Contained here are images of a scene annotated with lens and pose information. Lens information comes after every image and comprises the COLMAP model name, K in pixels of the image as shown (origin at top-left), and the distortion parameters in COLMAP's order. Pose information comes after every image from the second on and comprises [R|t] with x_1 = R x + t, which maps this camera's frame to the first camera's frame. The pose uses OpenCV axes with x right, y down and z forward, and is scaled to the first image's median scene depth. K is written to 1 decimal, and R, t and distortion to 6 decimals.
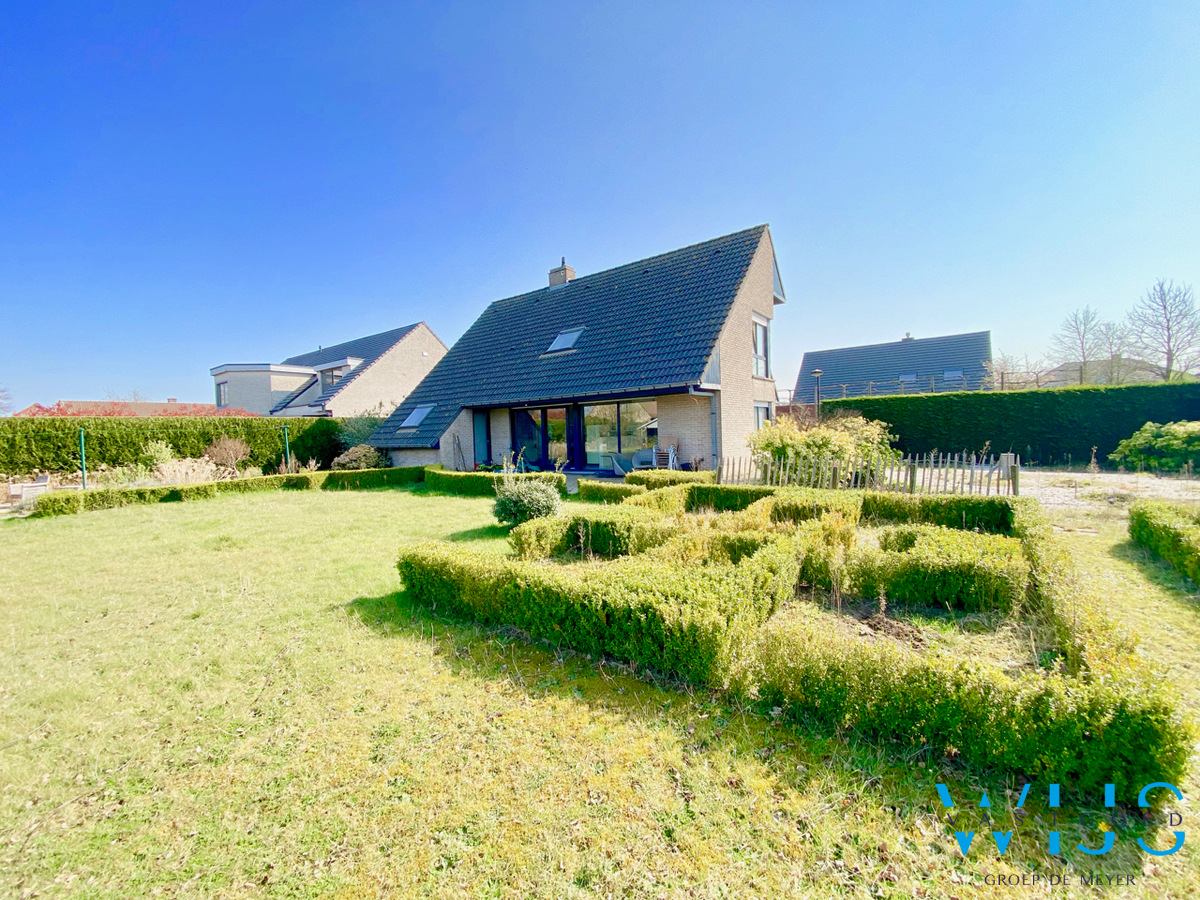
lens RADIAL K [[490.6, 0, 598.0], [0, 490.6, 448.0], [0, 0, 1]] dist [0.023310, -0.019953]
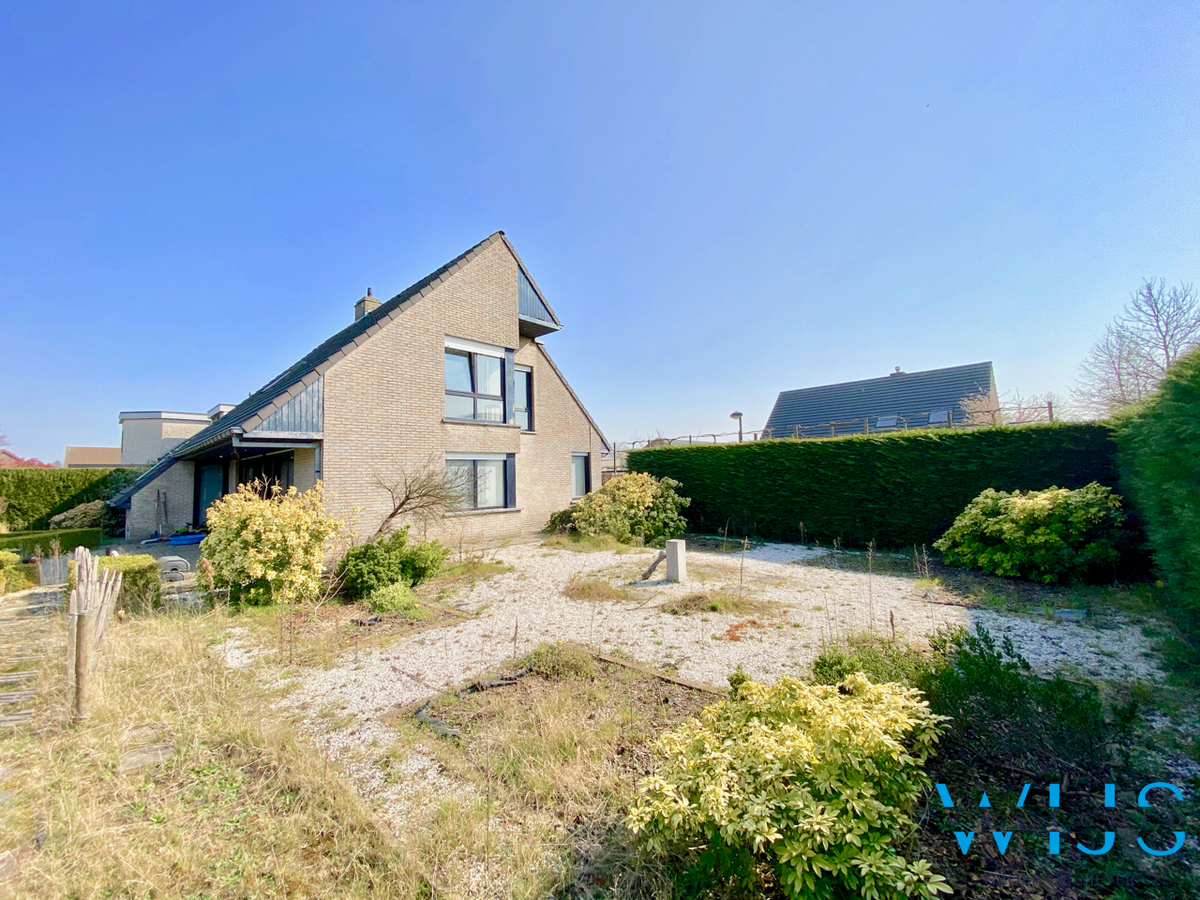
lens RADIAL K [[496.7, 0, 593.3], [0, 496.7, 449.9], [0, 0, 1]] dist [0.022721, -0.021390]
pose [[0.990038, -0.000260, -0.140803, 0.579733], [-0.011647, 0.996420, -0.083734, -0.035220], [0.140321, 0.084539, 0.986490, 0.250383]]
